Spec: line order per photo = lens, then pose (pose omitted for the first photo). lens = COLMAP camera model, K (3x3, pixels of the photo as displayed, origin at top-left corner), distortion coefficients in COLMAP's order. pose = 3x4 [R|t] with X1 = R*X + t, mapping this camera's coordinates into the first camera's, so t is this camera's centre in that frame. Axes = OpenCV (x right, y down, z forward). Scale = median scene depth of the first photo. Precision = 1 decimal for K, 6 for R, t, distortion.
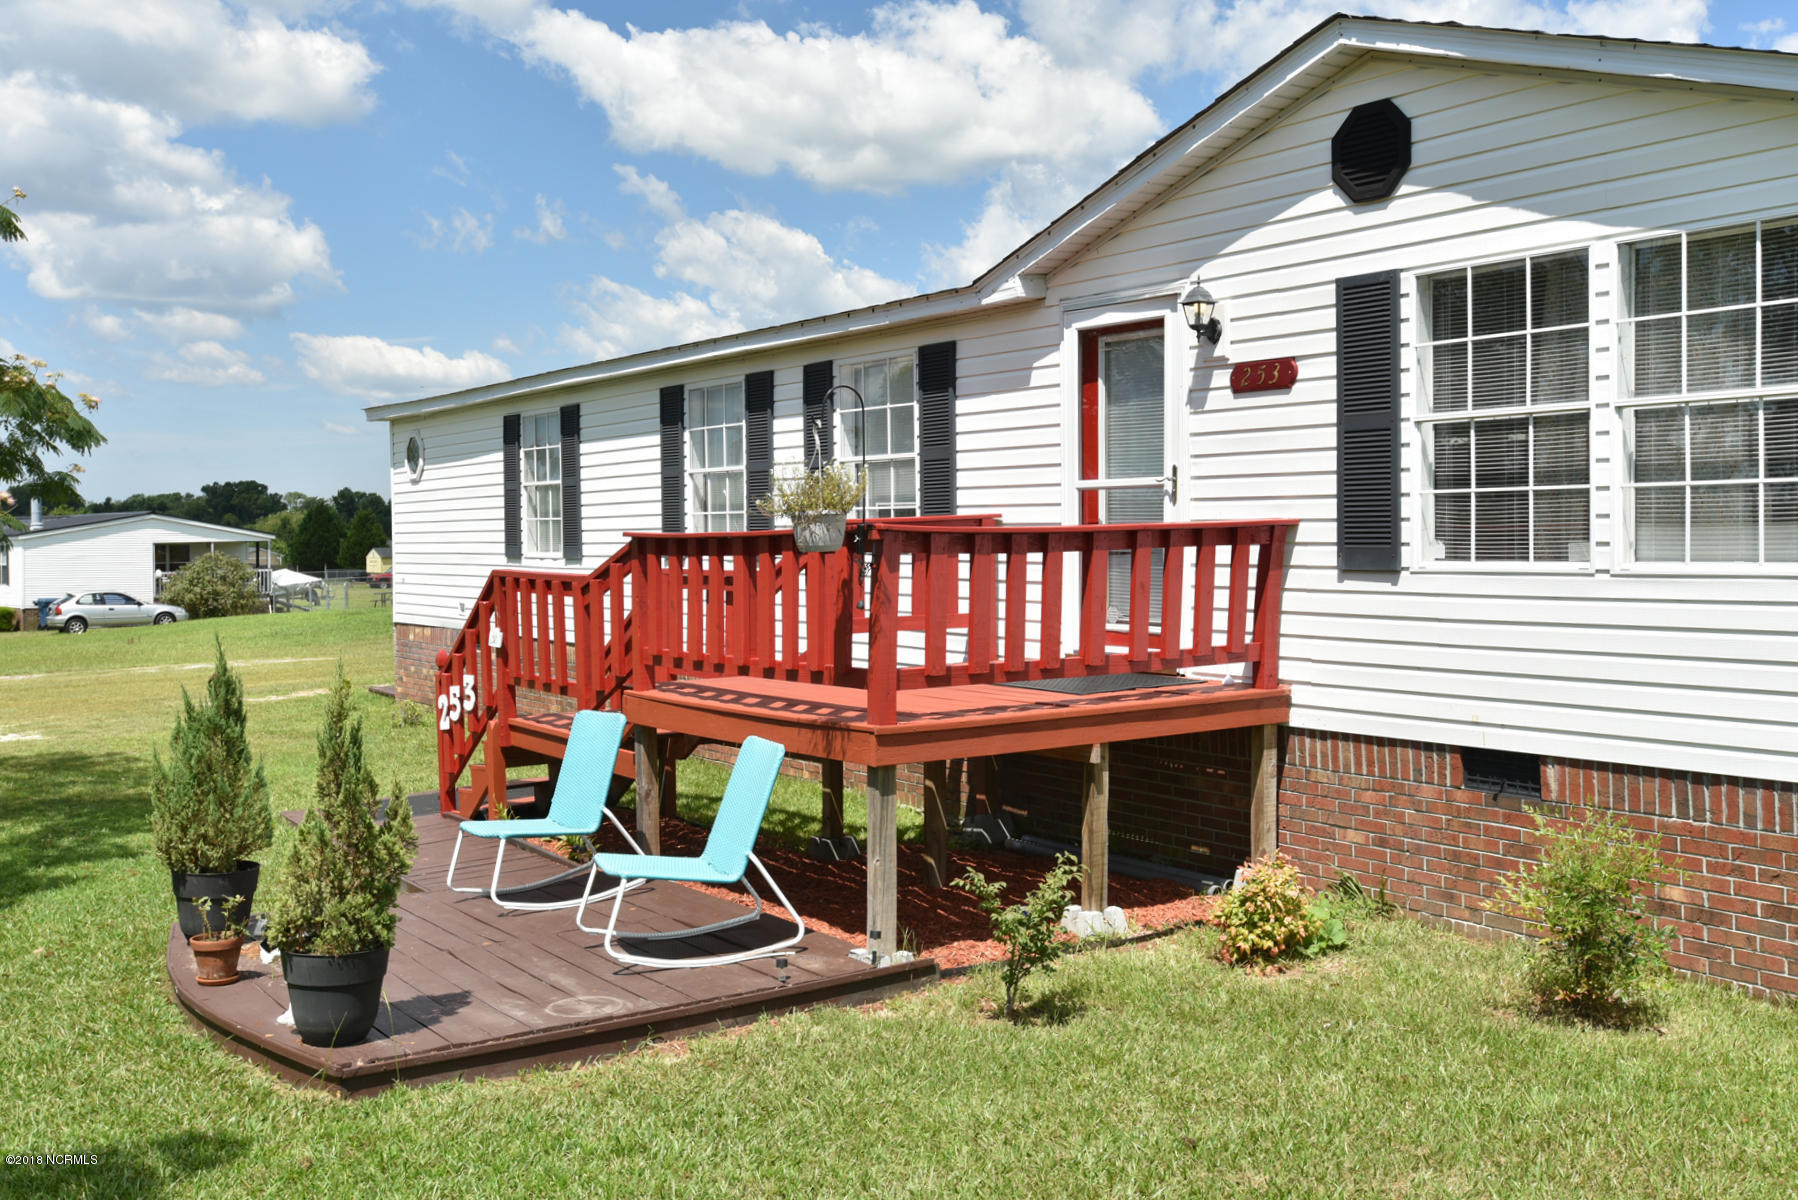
lens RADIAL K [[1723.2, 0, 908.2], [0, 1723.2, 583.4], [0, 0, 1]] dist [0.003849, 0.000000]
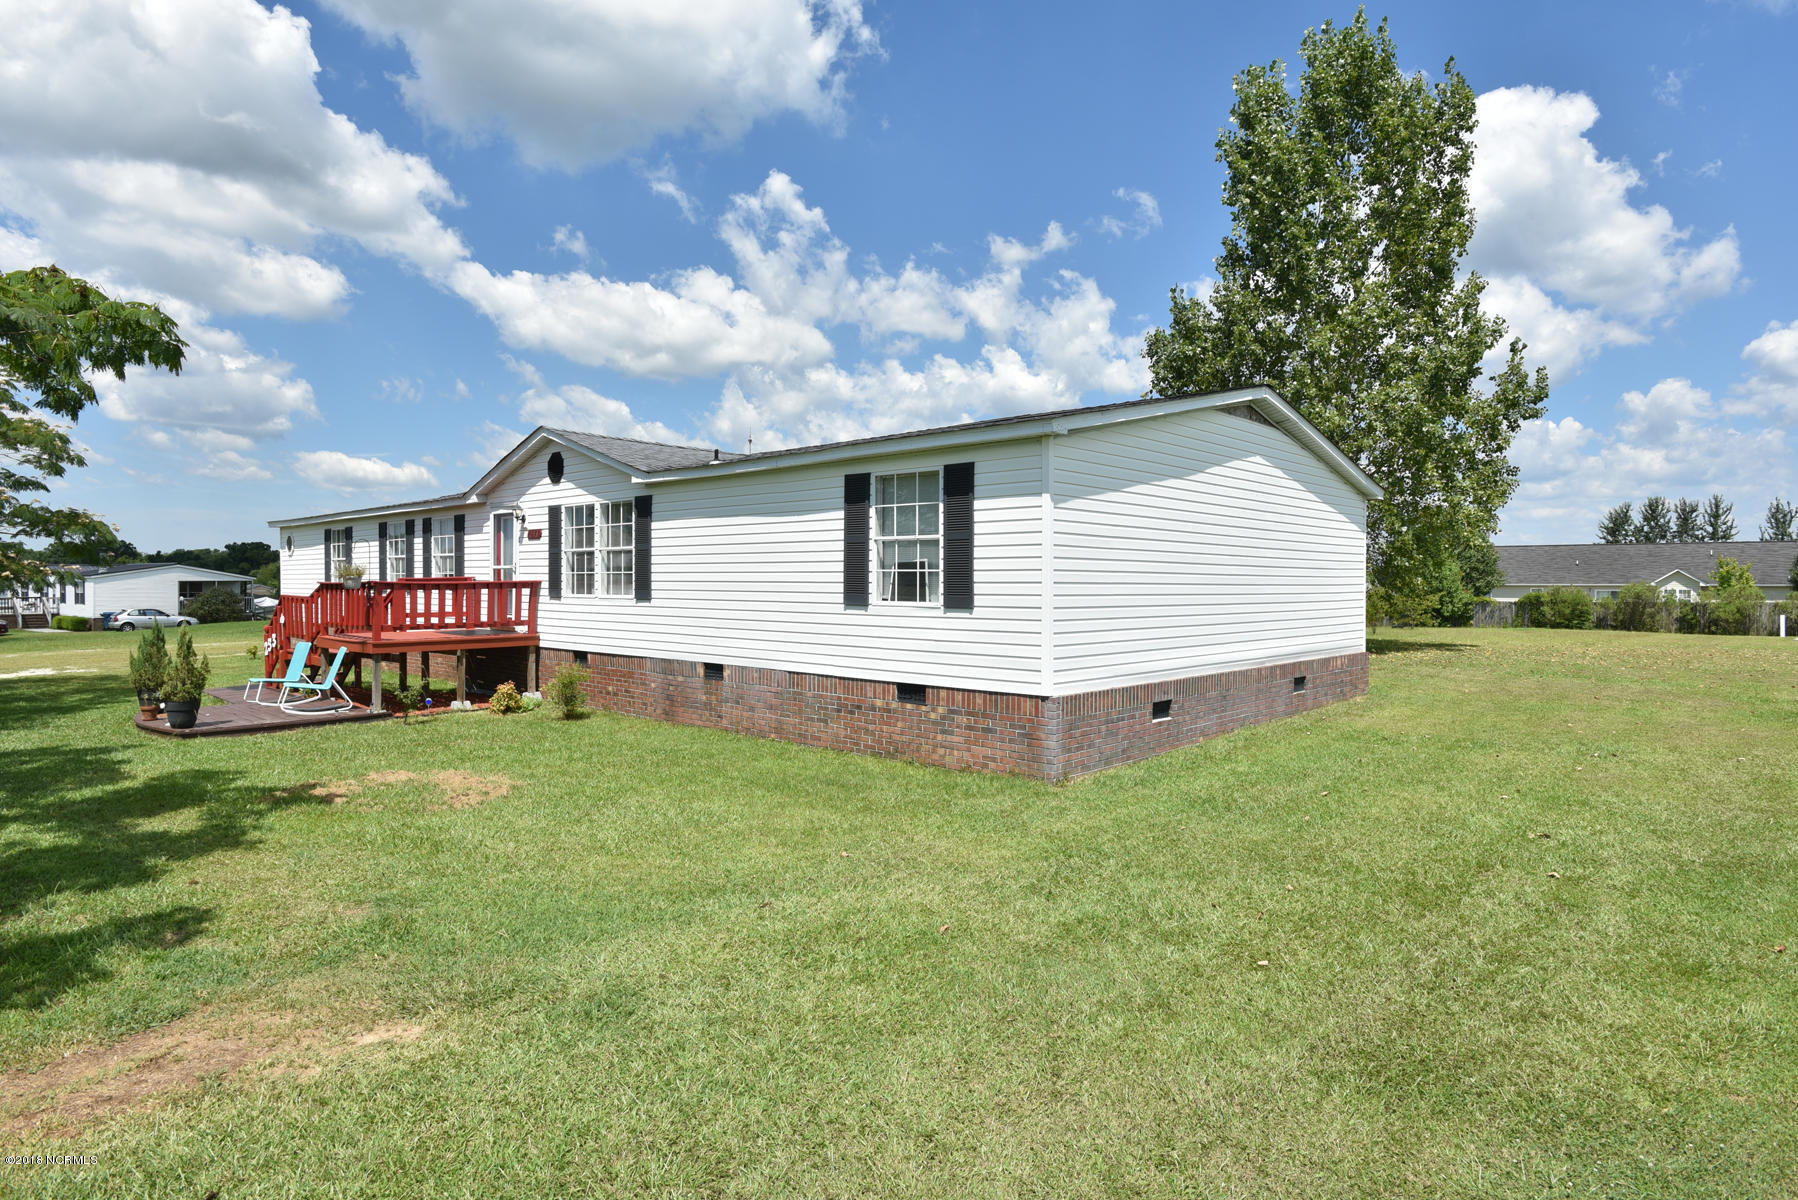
lens RADIAL K [[1016.8, 0, 895.1], [0, 1016.8, 612.4], [0, 0, 1]] dist [-0.005744, -0.001527]
pose [[0.981302, 0.007665, 0.192321, 0.347484], [-0.007907, 0.999969, 0.000486, 0.010175], [-0.192311, -0.001998, 0.981332, -0.652256]]
